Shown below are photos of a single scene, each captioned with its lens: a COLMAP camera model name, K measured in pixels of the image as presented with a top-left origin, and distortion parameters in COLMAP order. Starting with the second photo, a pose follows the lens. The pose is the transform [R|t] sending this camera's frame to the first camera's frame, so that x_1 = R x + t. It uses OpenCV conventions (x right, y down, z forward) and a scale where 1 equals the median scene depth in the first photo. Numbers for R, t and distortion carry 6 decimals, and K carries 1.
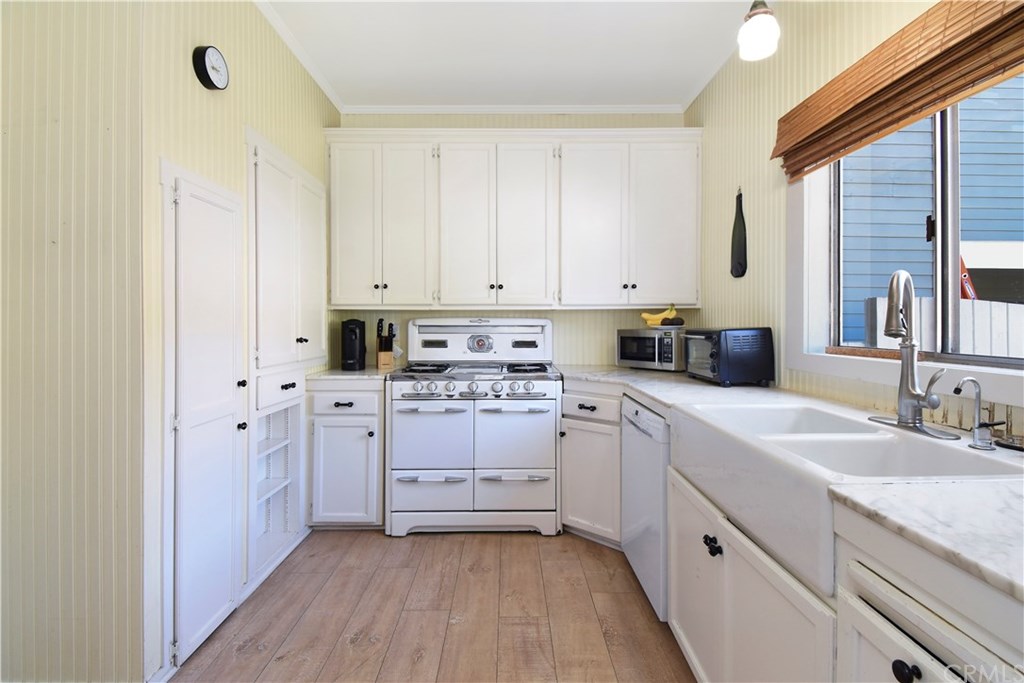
lens RADIAL K [[468.4, 0, 512.9], [0, 468.4, 323.9], [0, 0, 1]] dist [0.012740, -0.000339]
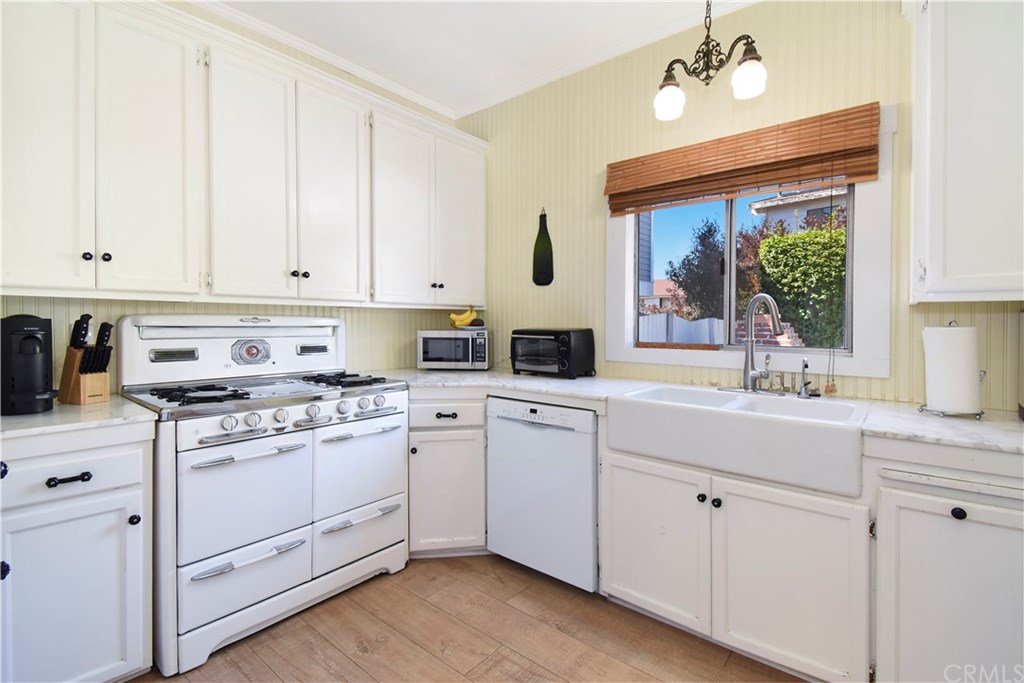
lens RADIAL K [[465.4, 0, 513.1], [0, 465.4, 329.8], [0, 0, 1]] dist [0.002615, -0.012868]
pose [[0.642241, -0.007183, 0.766470, -0.436483], [-0.005740, 0.999883, 0.014181, -0.004122], [-0.766482, -0.013507, 0.642124, 0.297769]]
